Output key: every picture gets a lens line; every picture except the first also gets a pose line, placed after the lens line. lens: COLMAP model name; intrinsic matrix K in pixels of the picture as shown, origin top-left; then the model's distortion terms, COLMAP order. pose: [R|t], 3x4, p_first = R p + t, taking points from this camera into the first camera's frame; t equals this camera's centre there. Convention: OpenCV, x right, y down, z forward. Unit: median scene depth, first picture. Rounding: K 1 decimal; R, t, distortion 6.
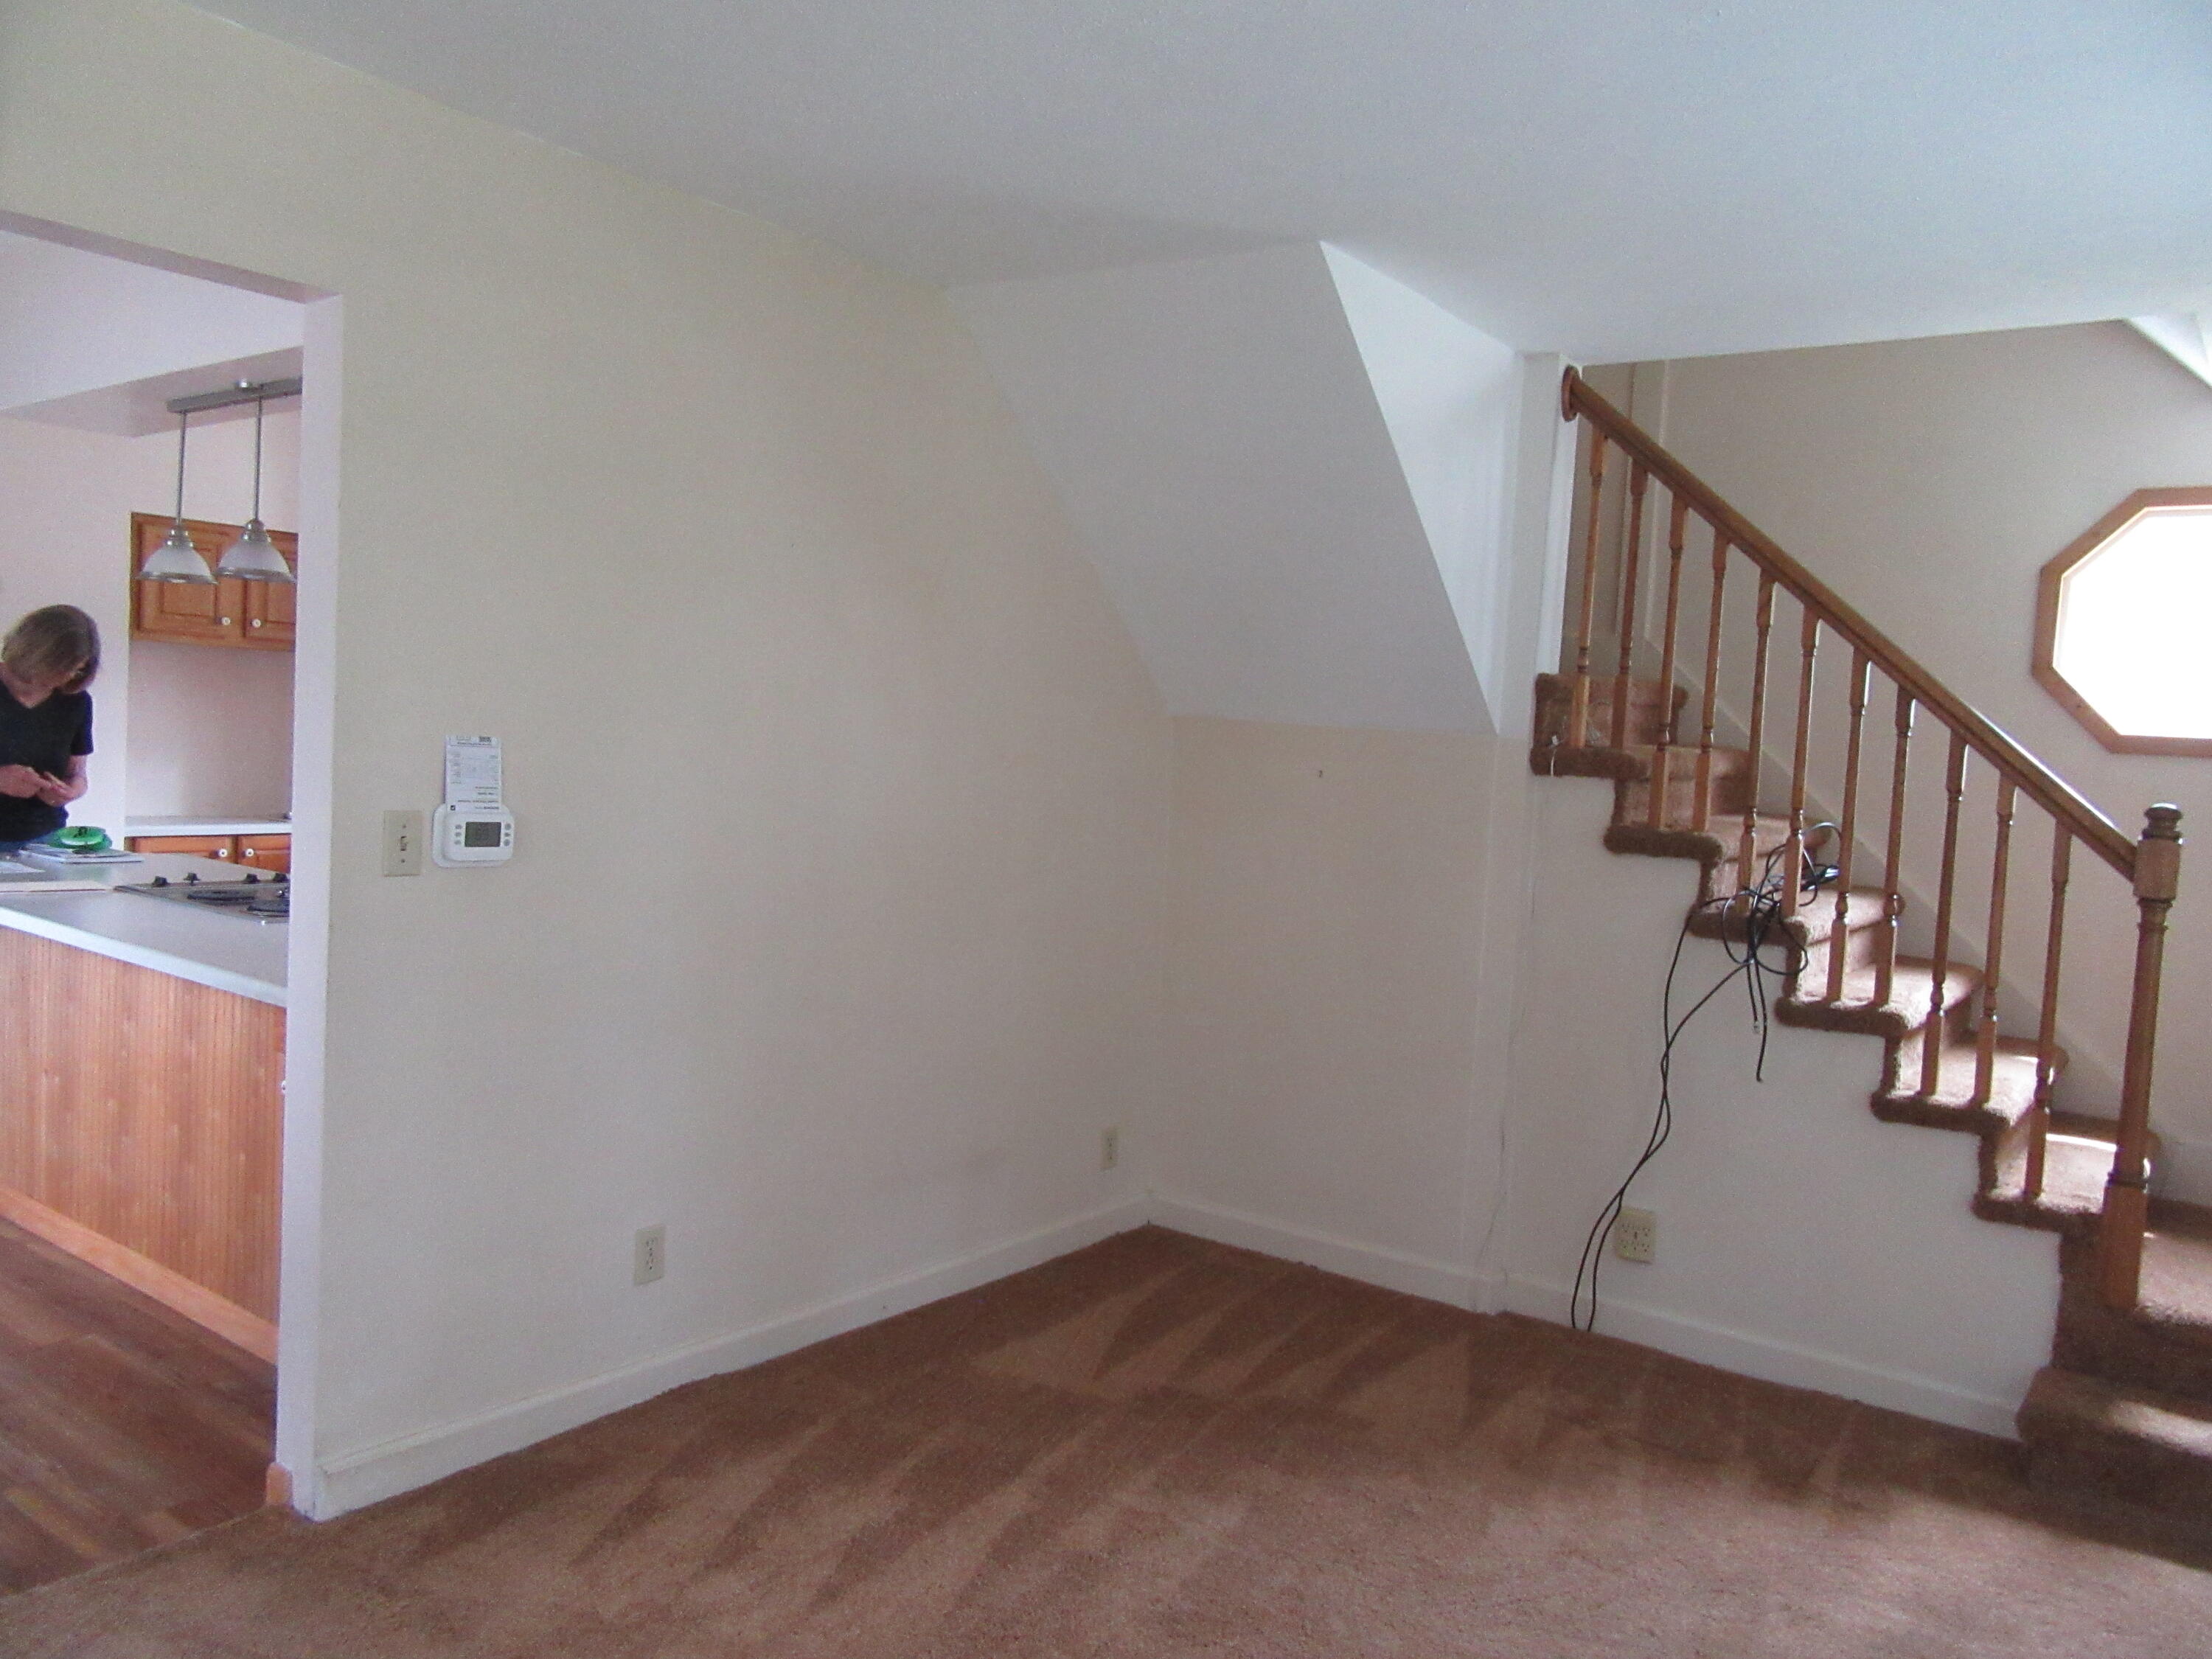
lens RADIAL K [[1650.2, 0, 1106.0], [0, 1650.2, 829.5], [0, 0, 1]] dist [-0.006690, -0.004674]
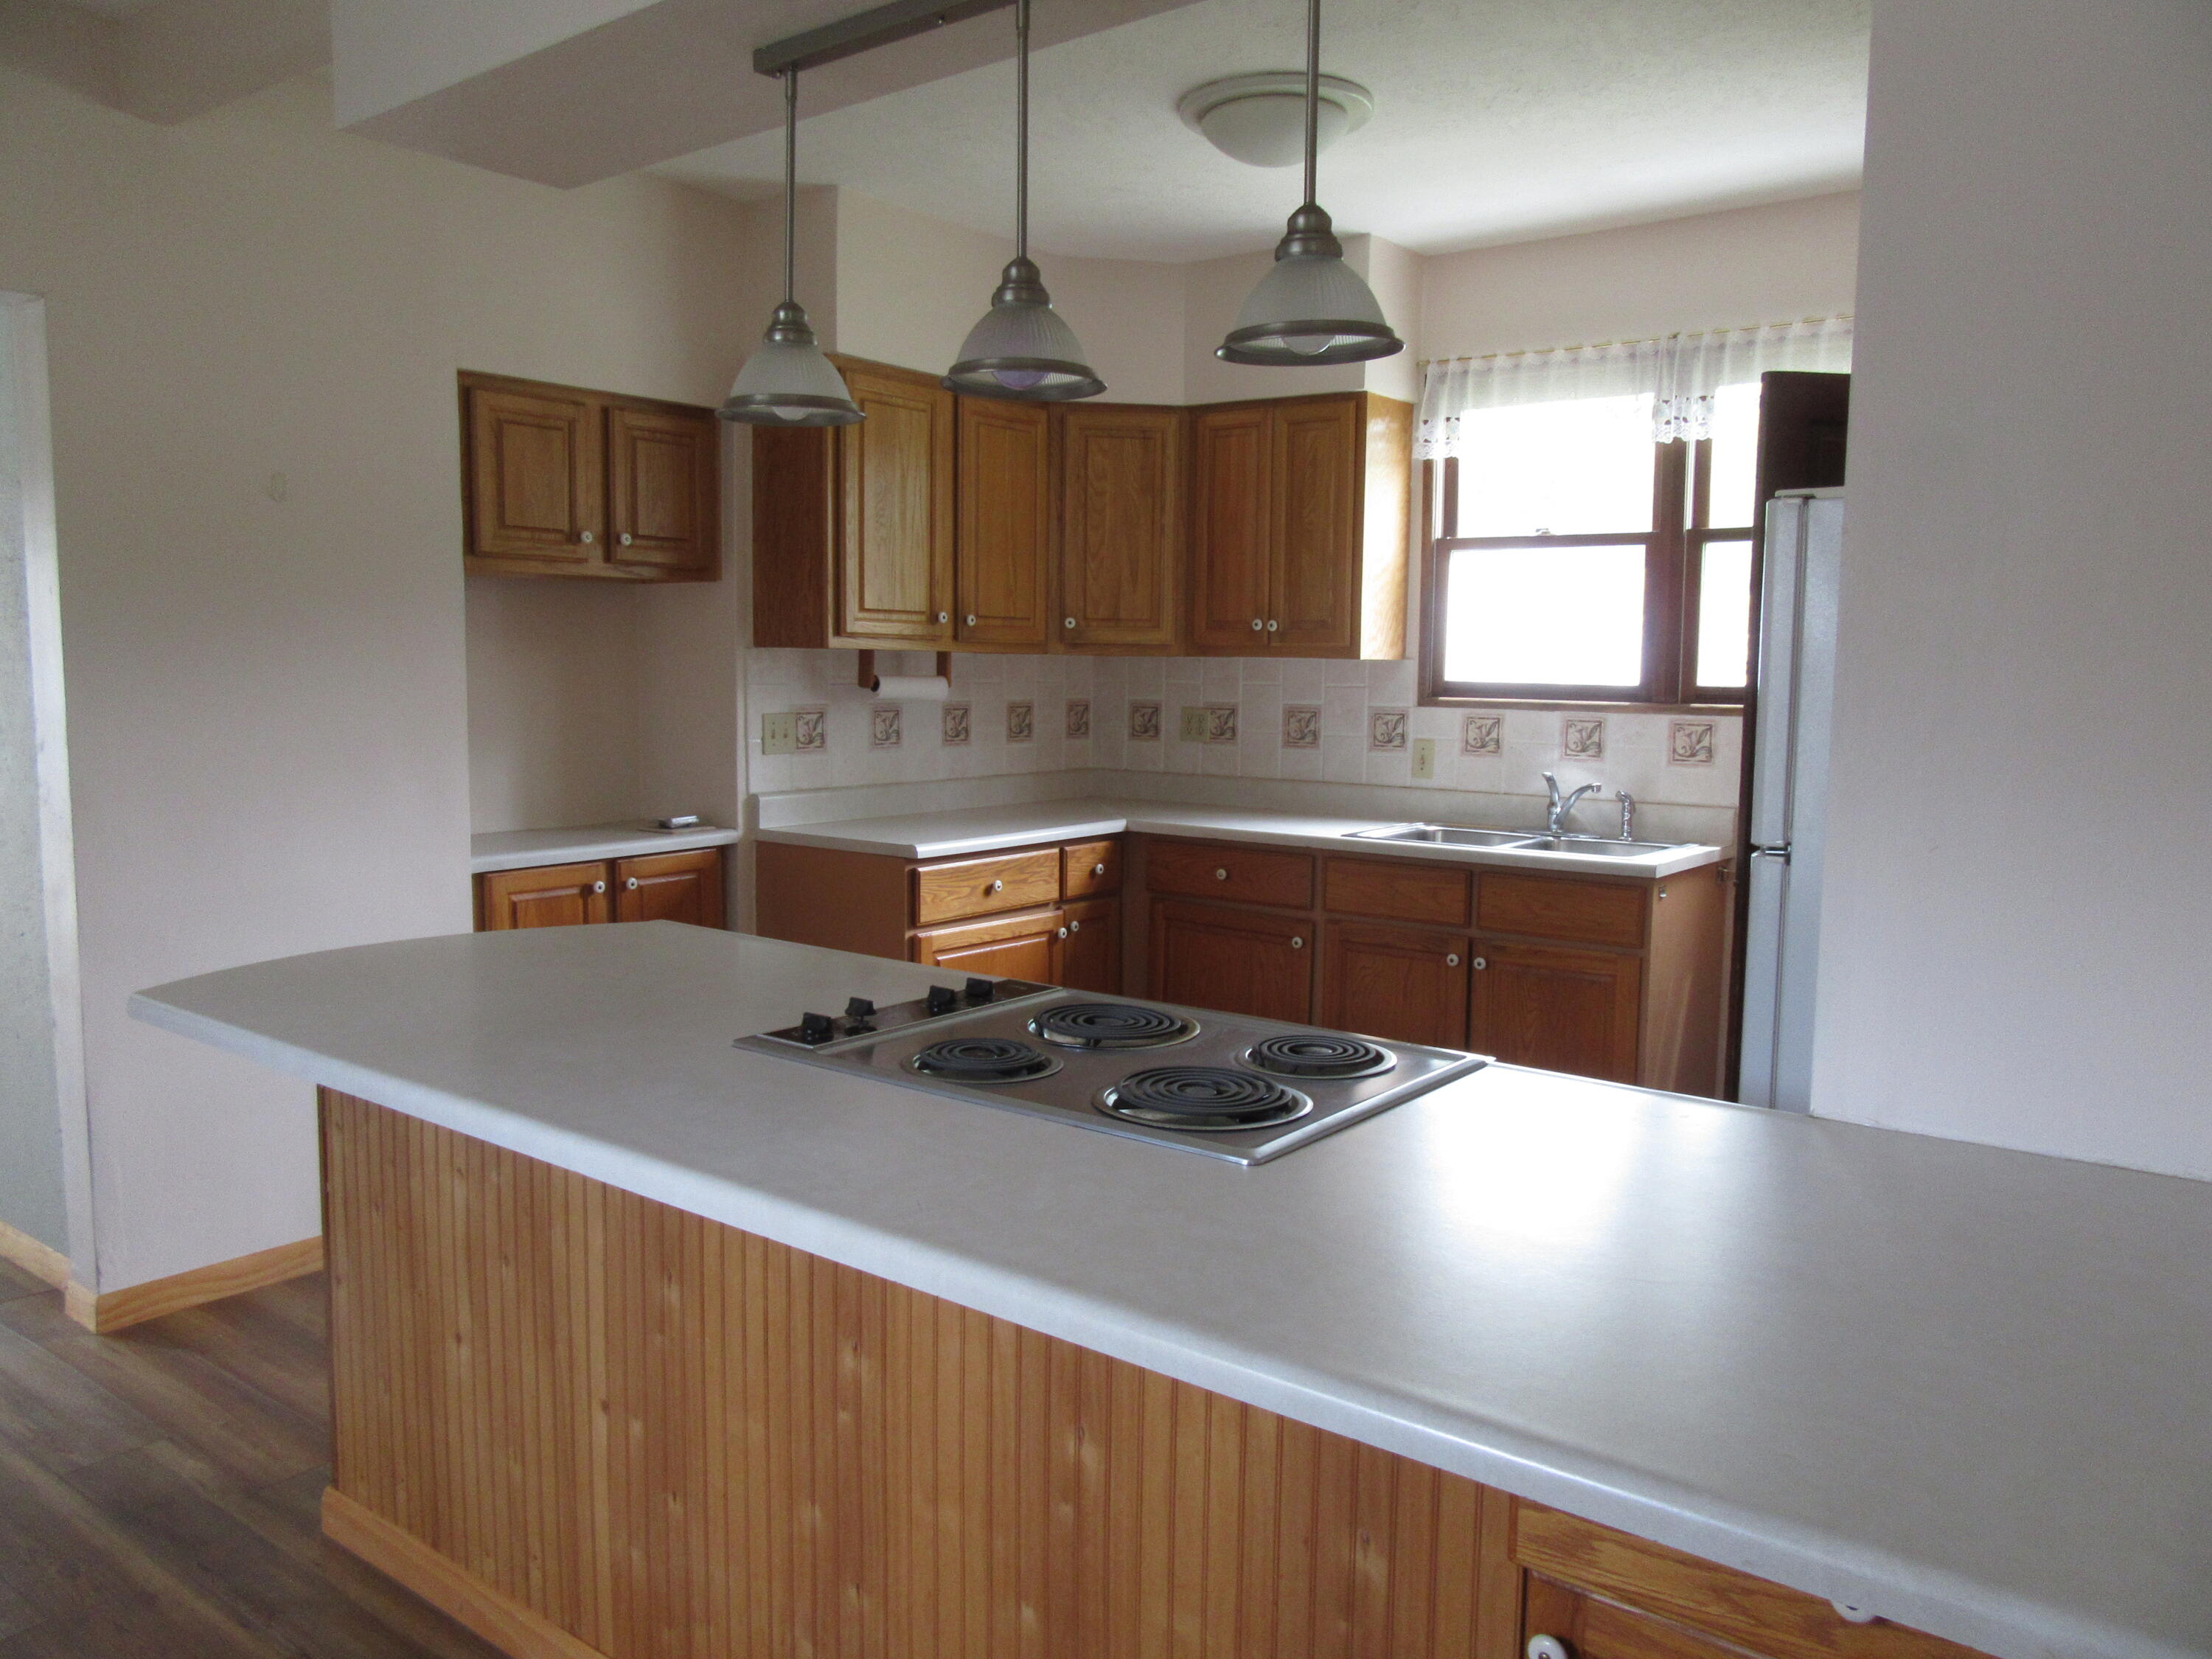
lens RADIAL K [[1652.3, 0, 1106.0], [0, 1652.3, 829.5], [0, 0, 1]] dist [-0.012704, -0.005341]
pose [[0.998963, -0.038444, -0.024401, -0.327587], [0.039450, 0.998330, 0.042192, -0.030339], [0.022738, -0.043111, 0.998812, 0.352041]]
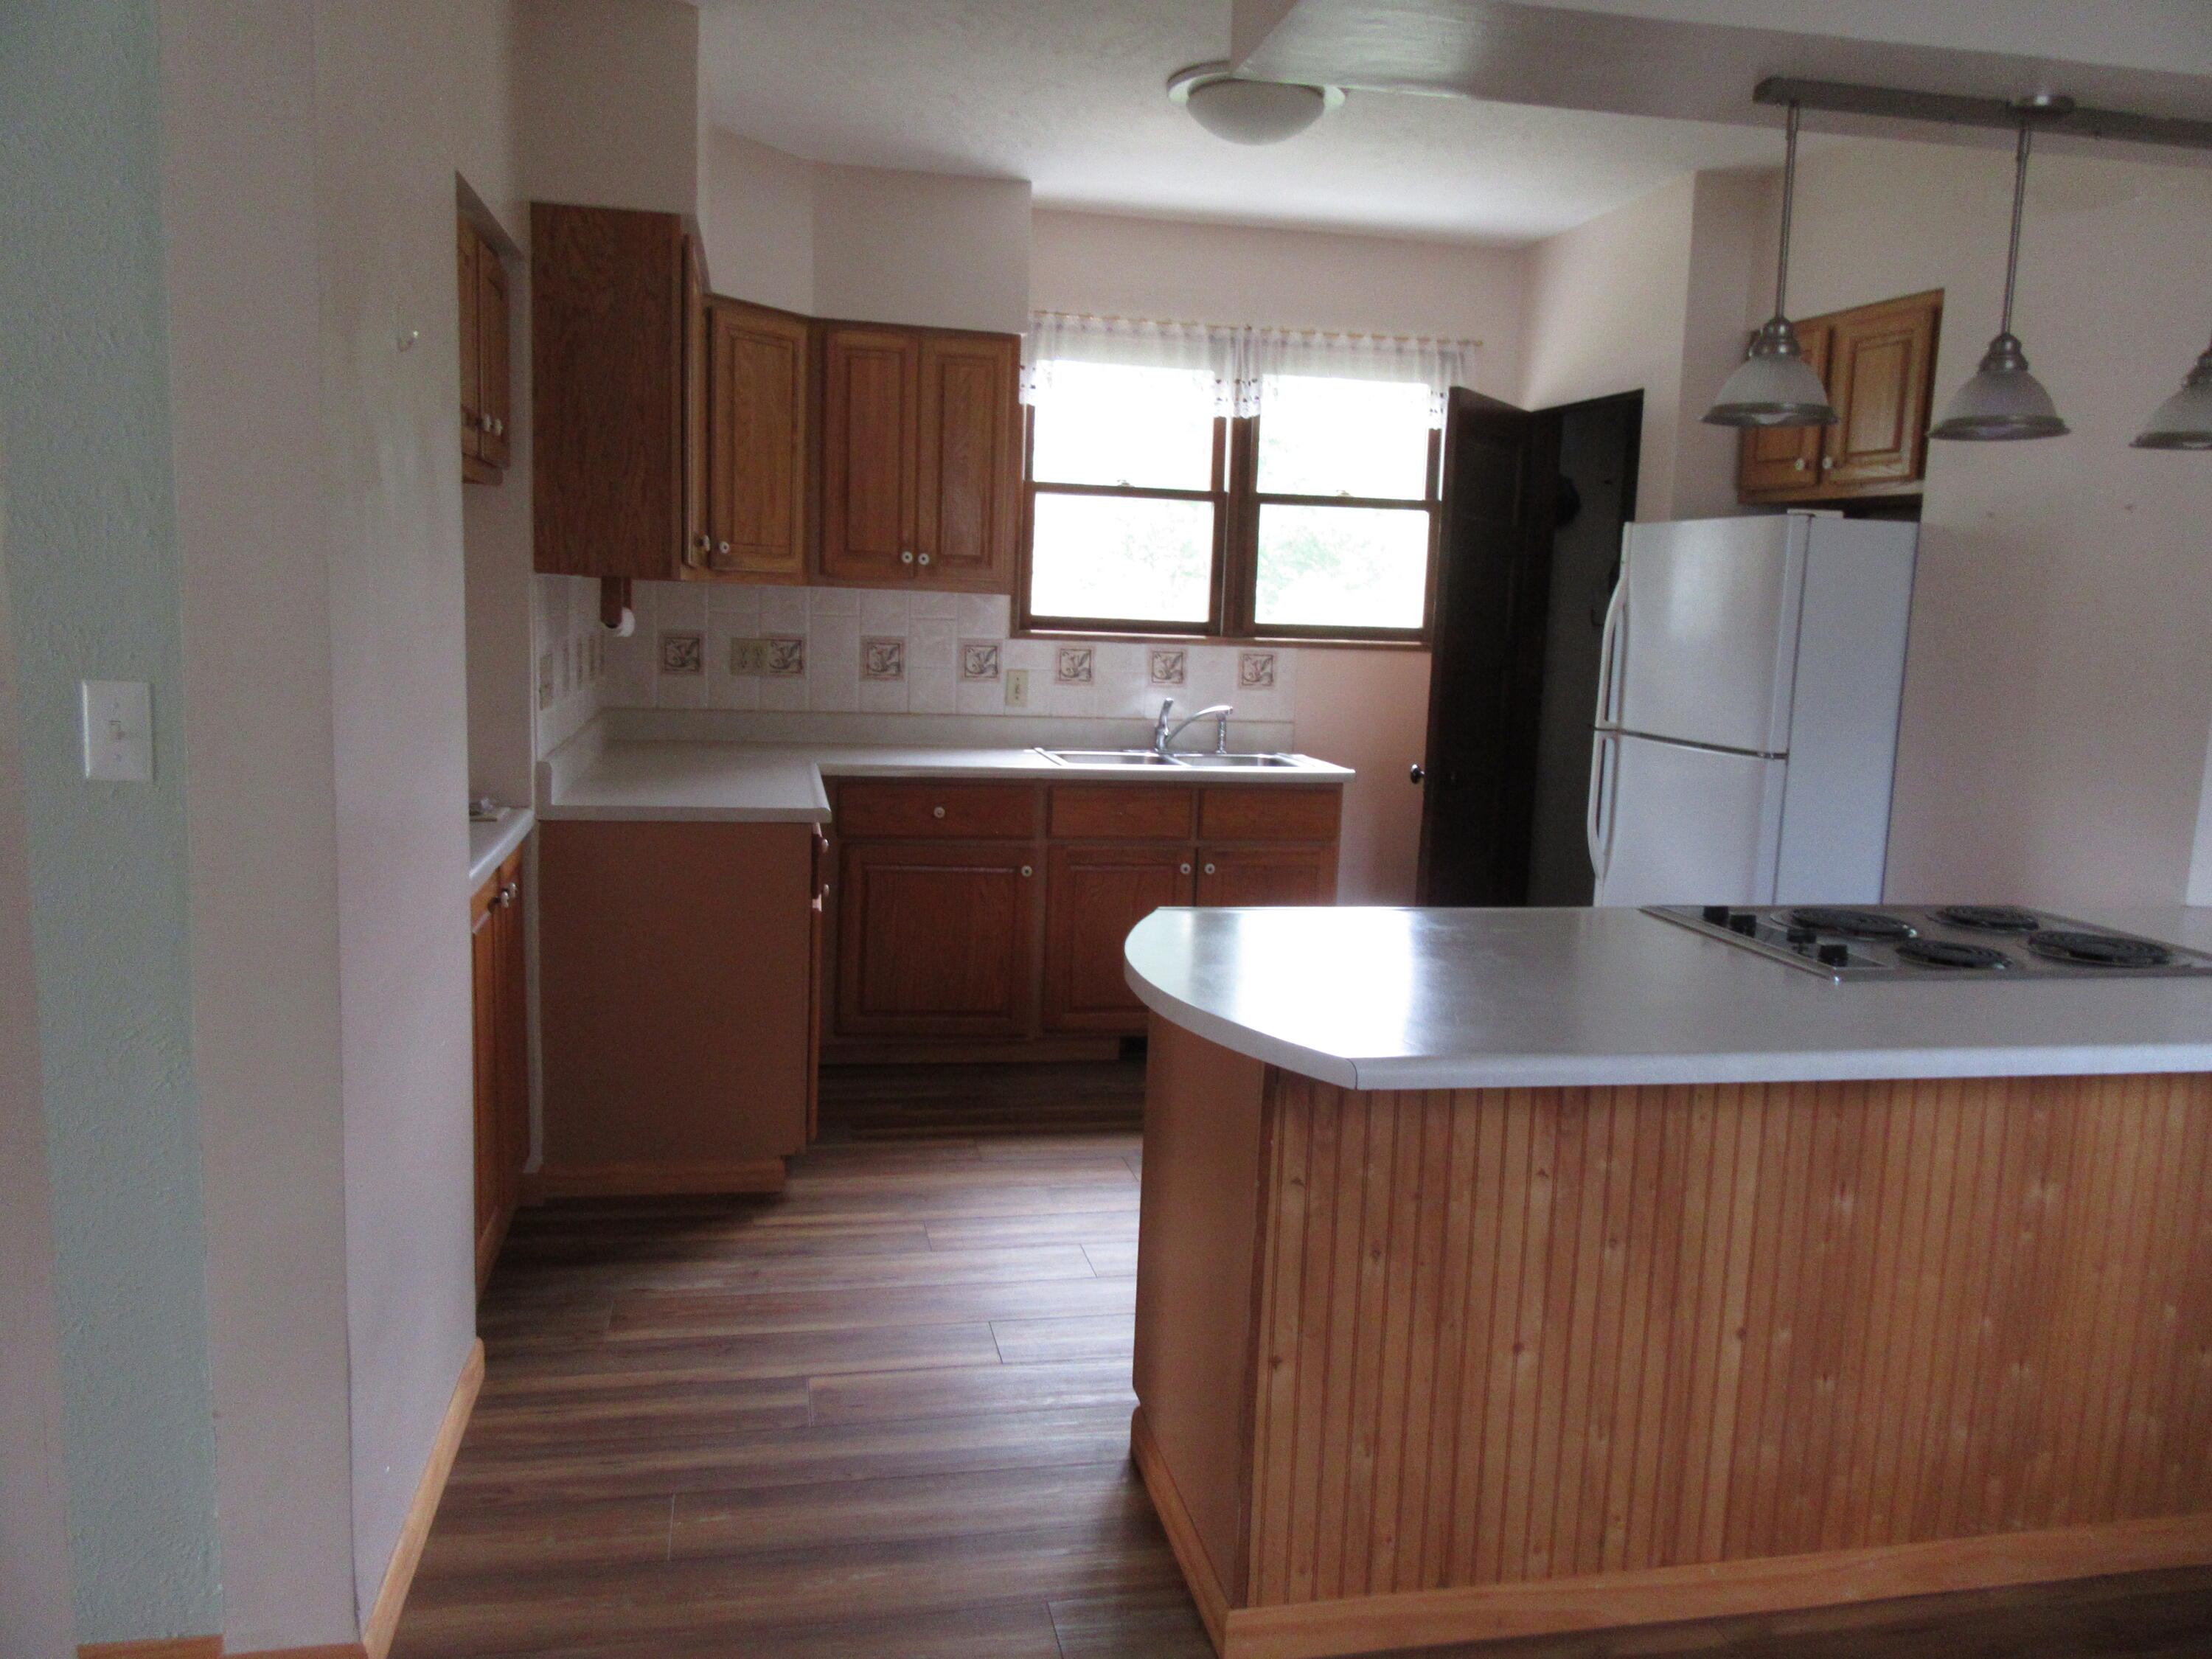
lens RADIAL K [[1652.3, 0, 1106.0], [0, 1652.3, 829.5], [0, 0, 1]] dist [-0.012704, -0.005341]
pose [[0.668610, -0.132216, 0.731765, -0.807163], [0.041425, 0.989161, 0.140872, -0.071876], [-0.742459, -0.063875, 0.666840, 0.556406]]
